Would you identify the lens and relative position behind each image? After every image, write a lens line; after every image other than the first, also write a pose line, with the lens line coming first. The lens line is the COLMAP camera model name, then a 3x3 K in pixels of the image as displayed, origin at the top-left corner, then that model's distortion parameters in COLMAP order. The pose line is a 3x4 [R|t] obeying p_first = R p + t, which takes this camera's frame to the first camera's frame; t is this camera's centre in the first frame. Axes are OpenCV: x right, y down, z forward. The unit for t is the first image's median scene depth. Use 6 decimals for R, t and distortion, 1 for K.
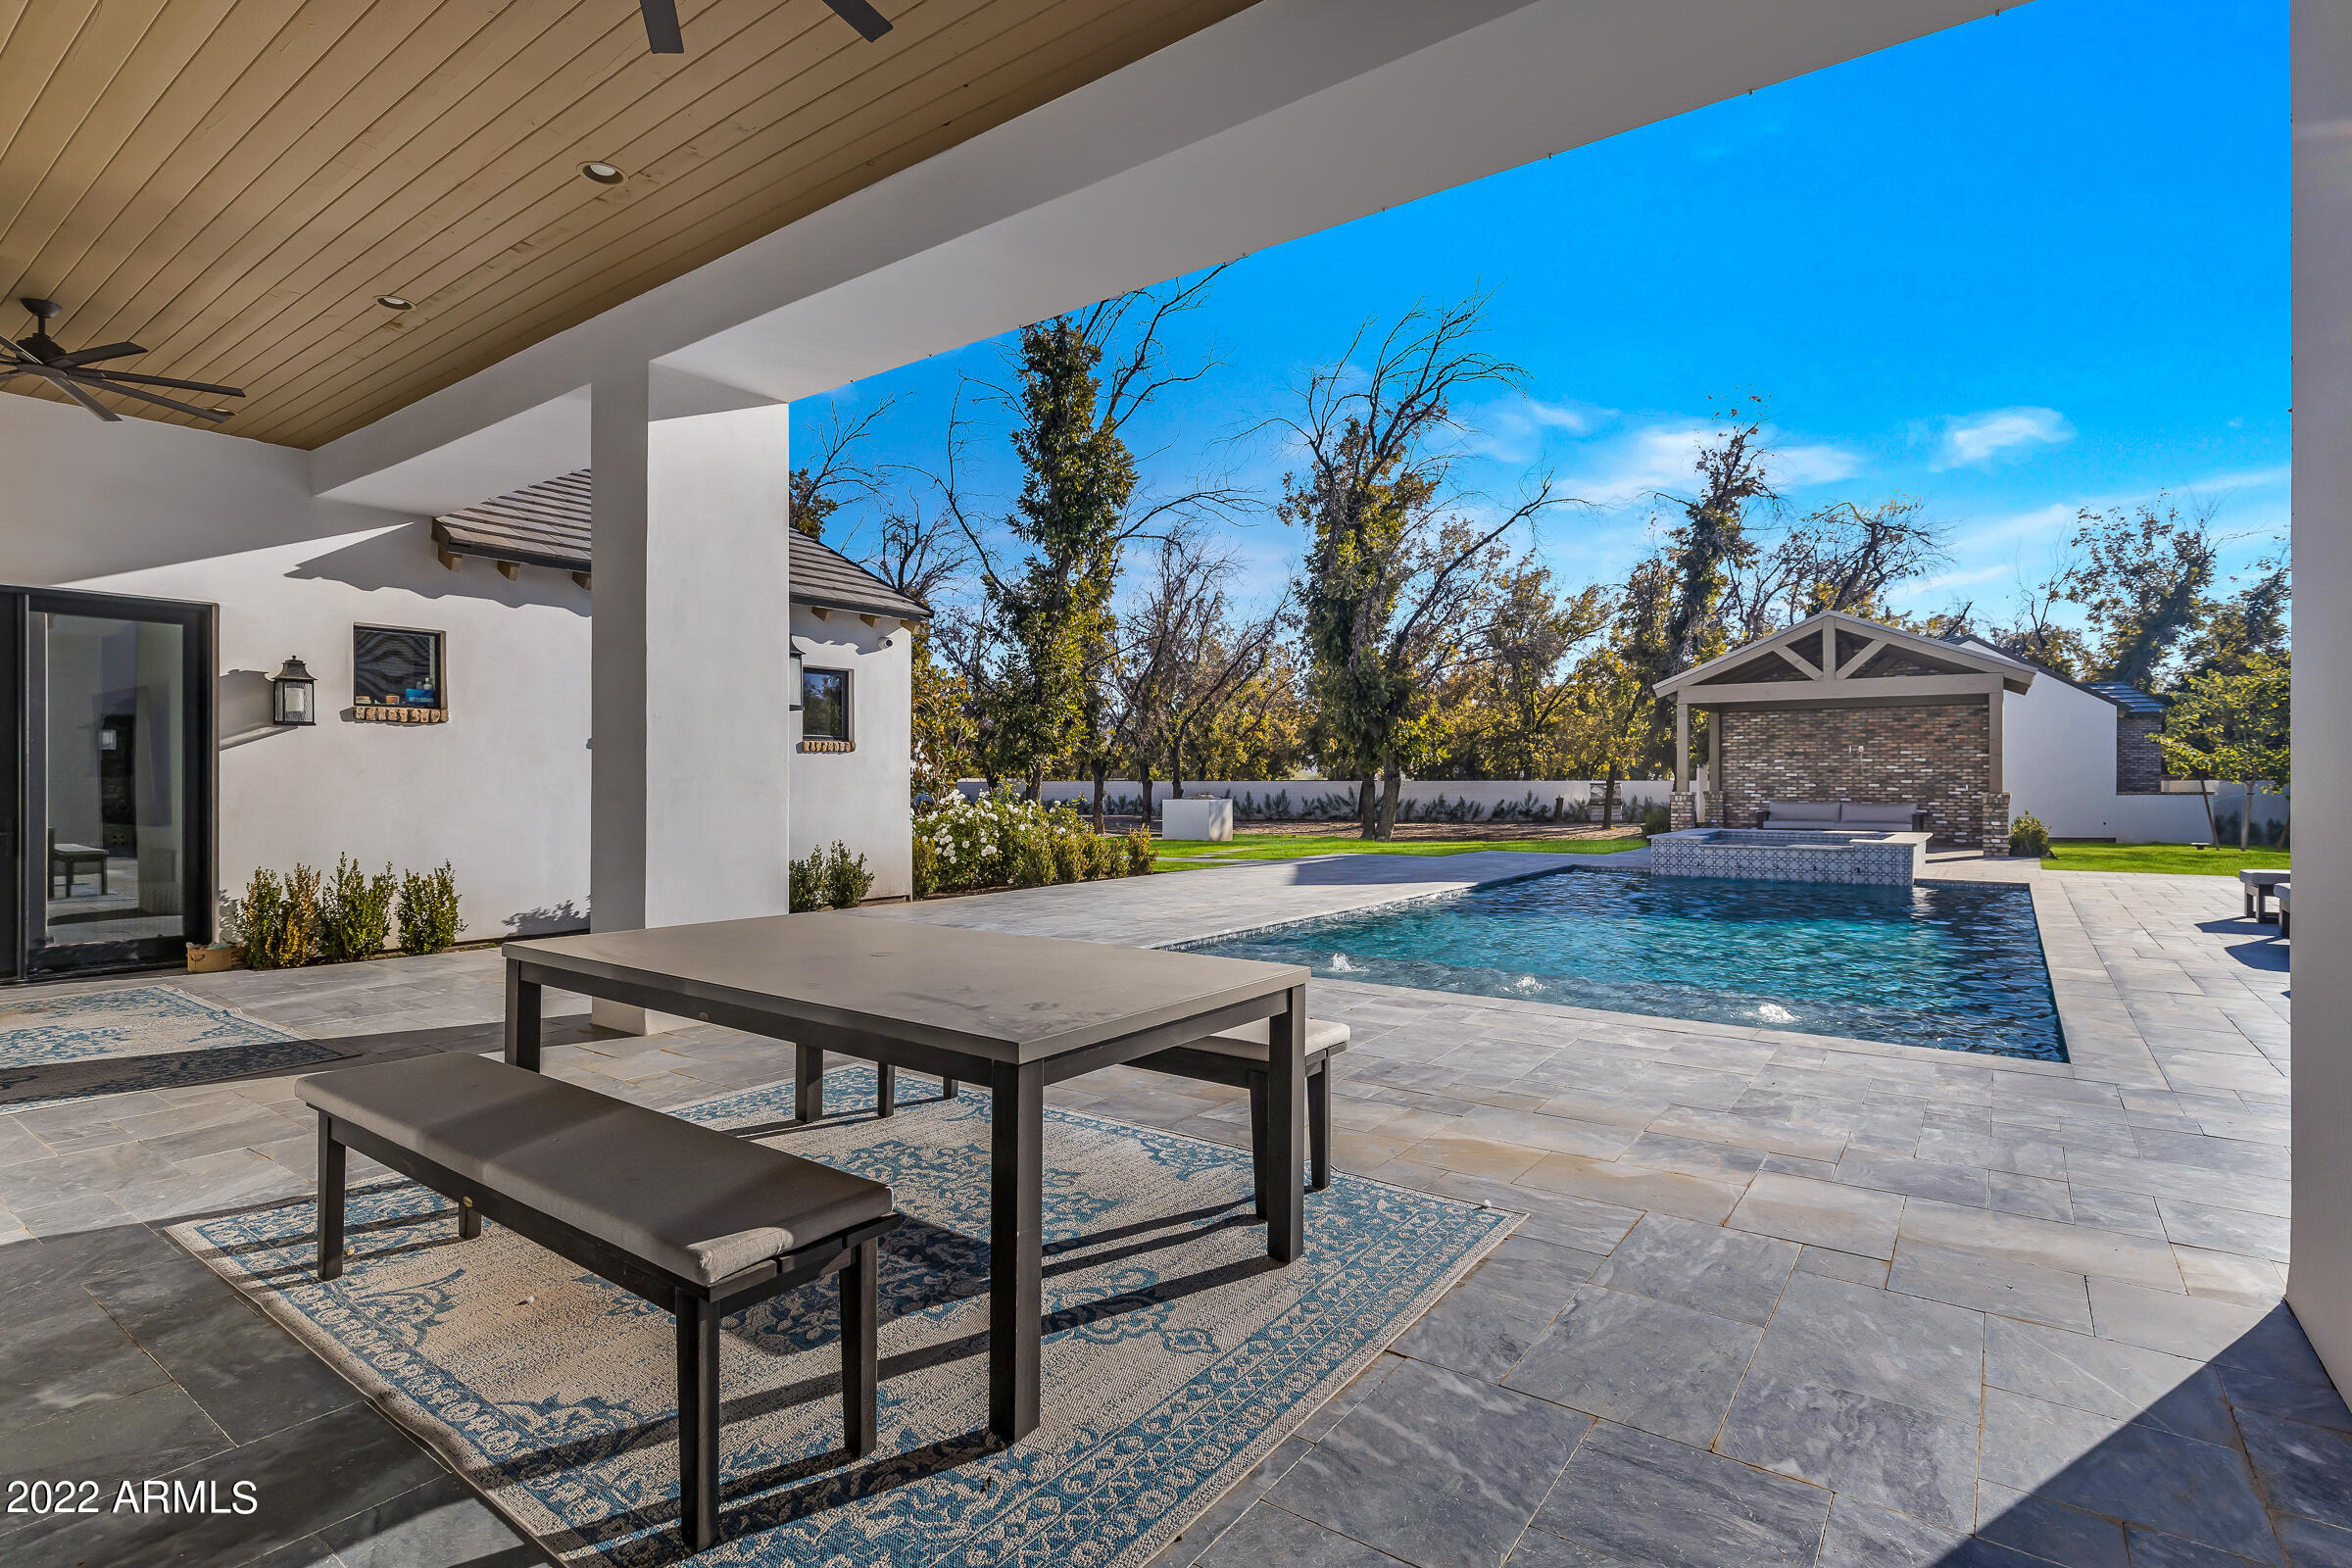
lens RADIAL K [[1163.2, 0, 1176.0], [0, 1163.2, 784.0], [0, 0, 1]] dist [-0.023490, -0.000056]
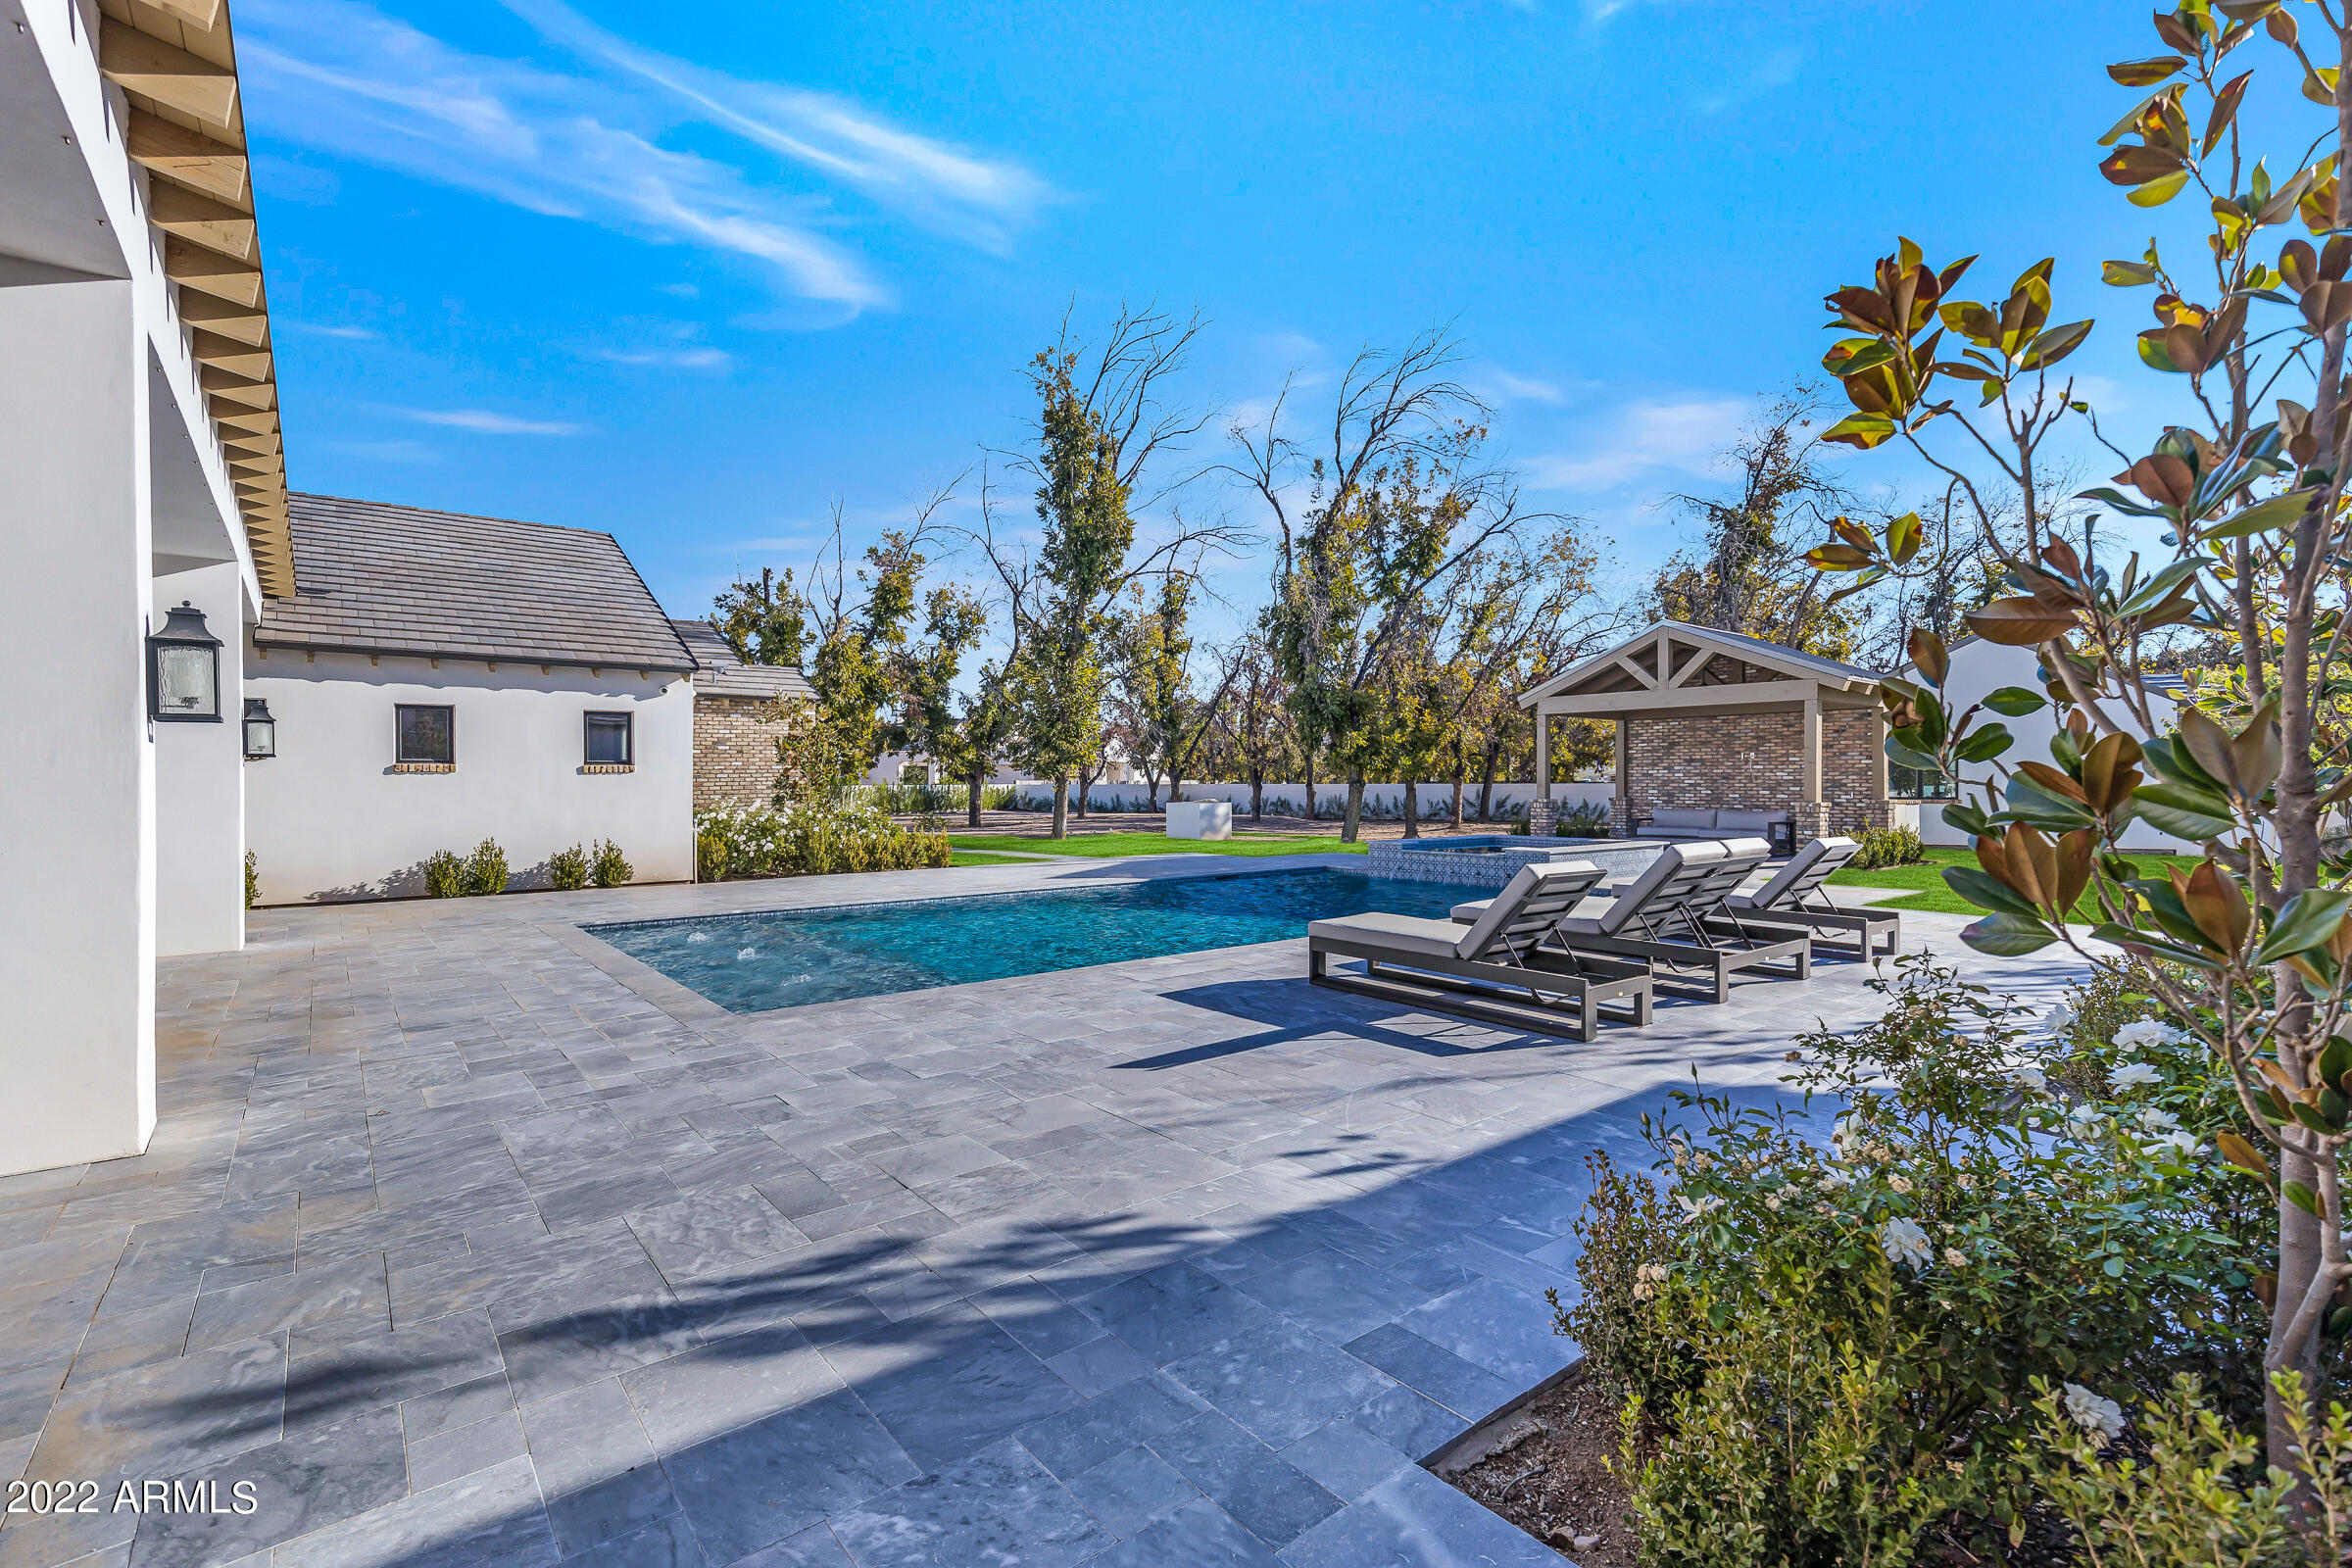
lens RADIAL K [[1081.2, 0, 1176.0], [0, 1081.2, 784.0], [0, 0, 1]] dist [0.000937, 0.000063]
pose [[0.965142, -0.002417, -0.261715, 0.359934], [0.002477, 0.999997, -0.000101, -0.007091], [0.261714, -0.000551, 0.965145, -0.026361]]
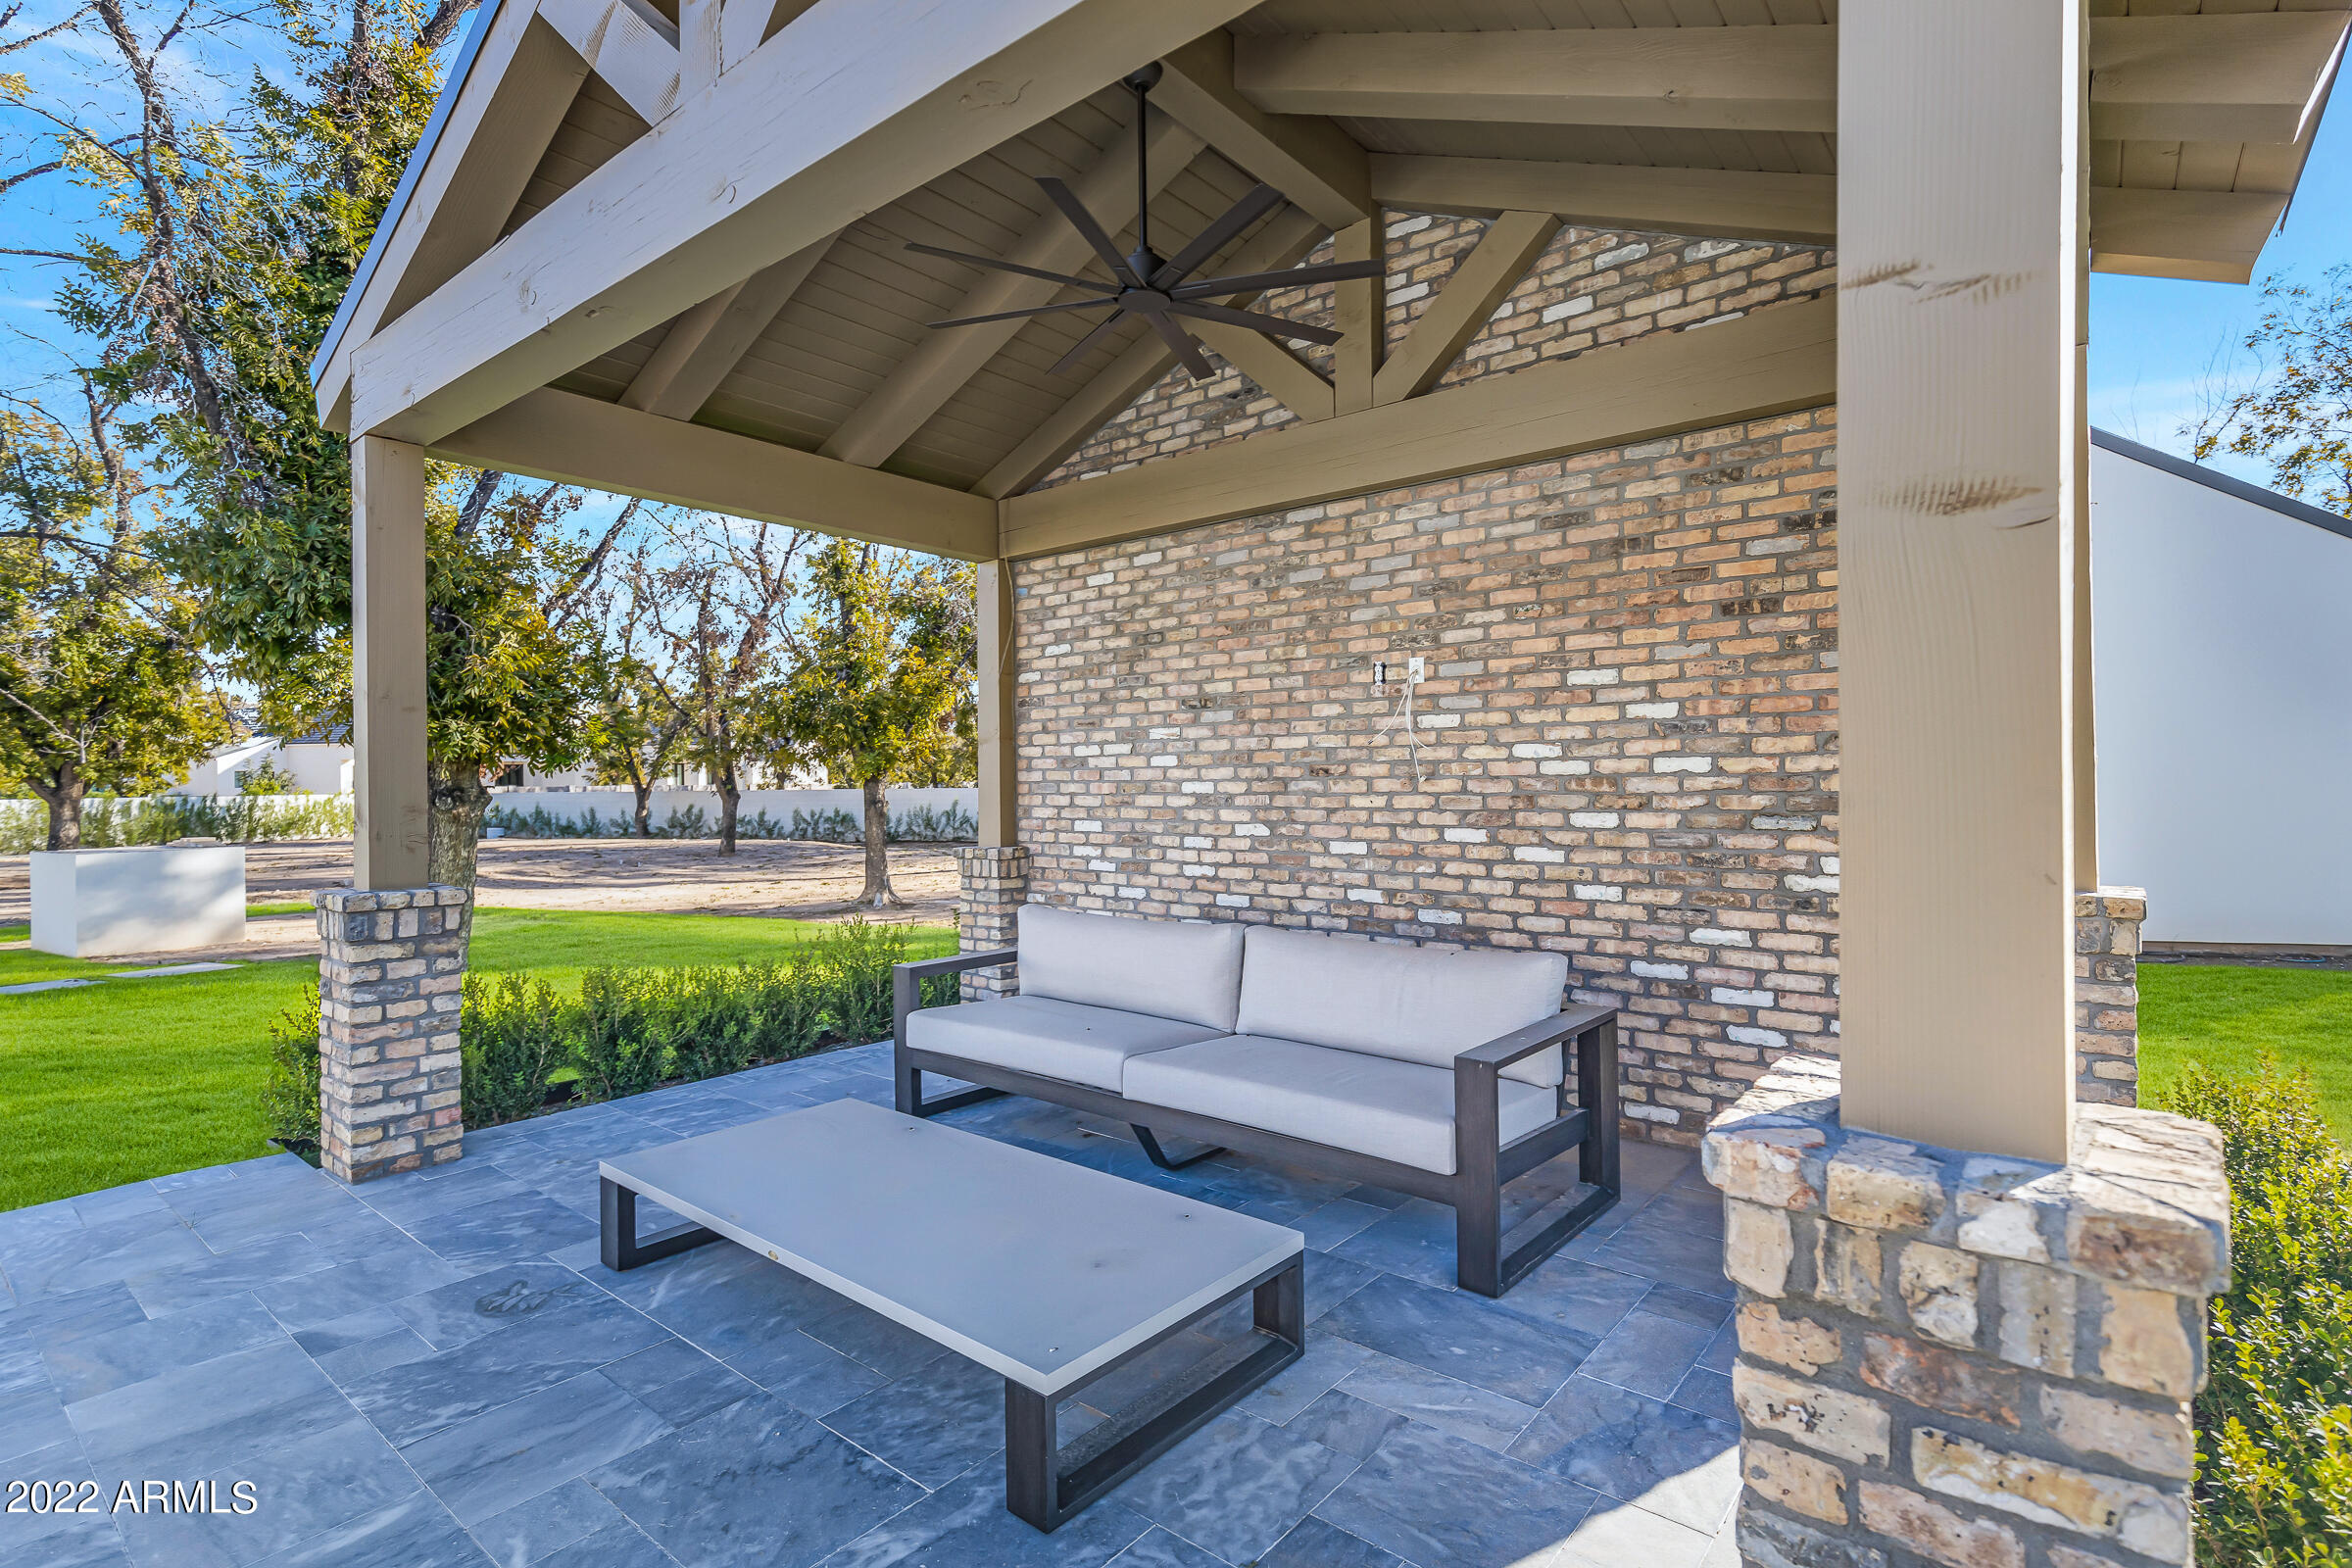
lens RADIAL K [[1163.1, 0, 1176.0], [0, 1163.1, 784.0], [0, 0, 1]] dist [-0.000836, 0.000021]
pose [[0.998331, -0.011458, -0.056610, 0.561321], [0.011474, 0.999934, -0.000047, -0.009114], [0.056606, -0.000603, 0.998396, 0.775797]]
